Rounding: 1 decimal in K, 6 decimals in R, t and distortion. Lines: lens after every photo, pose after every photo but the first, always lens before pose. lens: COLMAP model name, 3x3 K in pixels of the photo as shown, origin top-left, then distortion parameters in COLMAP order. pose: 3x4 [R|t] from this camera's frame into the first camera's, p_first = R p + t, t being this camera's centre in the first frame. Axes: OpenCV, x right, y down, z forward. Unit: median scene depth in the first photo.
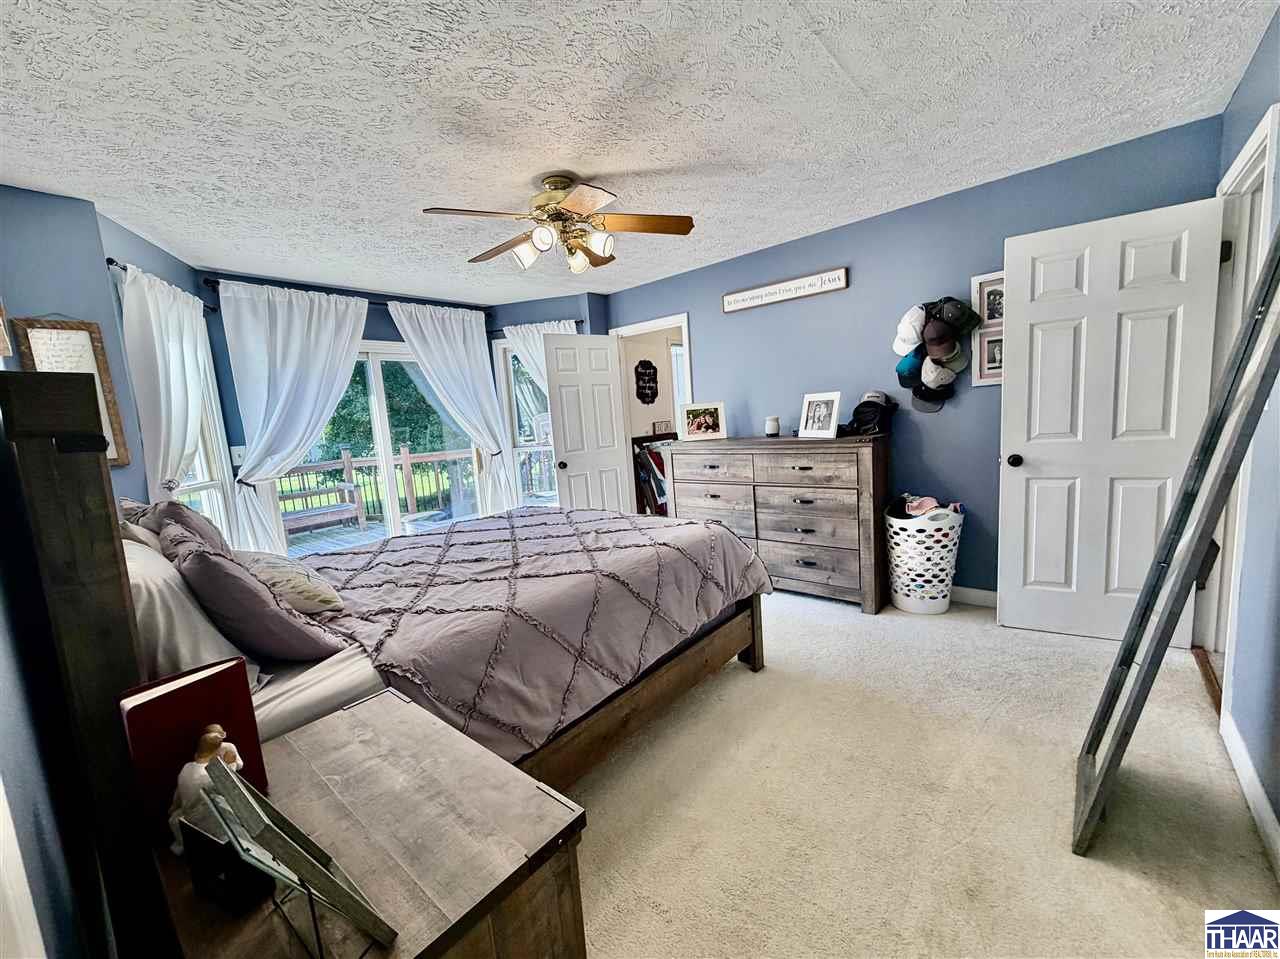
lens RADIAL K [[516.4, 0, 640.0], [0, 516.4, 485.3], [0, 0, 1]] dist [-0.000743, -0.000075]
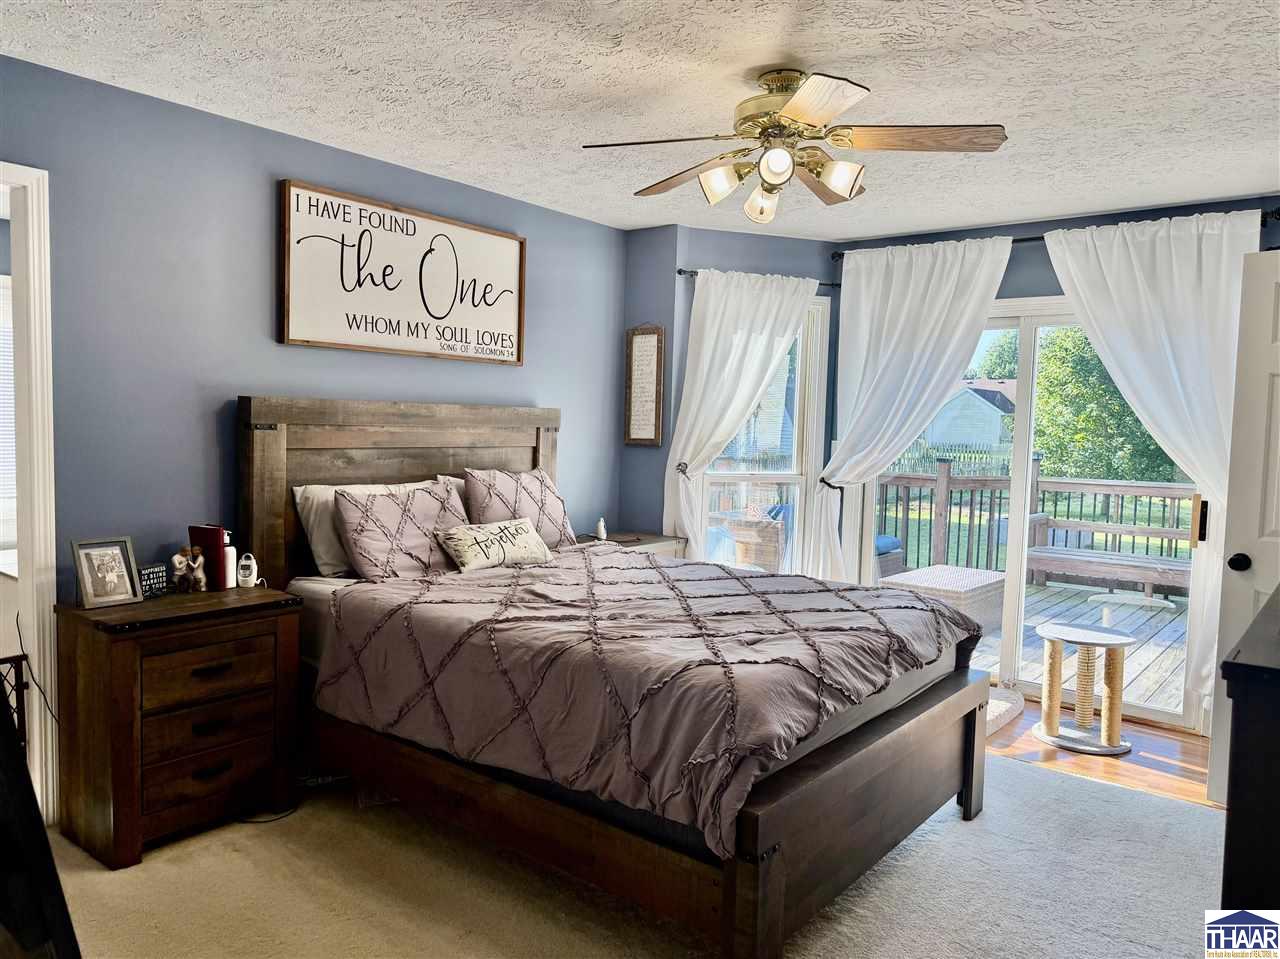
lens RADIAL K [[923.2, 0, 642.2], [0, 923.2, 495.6], [0, 0, 1]] dist [0.004633, -0.002721]
pose [[0.029057, 0.147720, -0.988602, 0.765711], [-0.156188, 0.977543, 0.141477, -0.154561], [0.987300, 0.150297, 0.051476, 0.614067]]
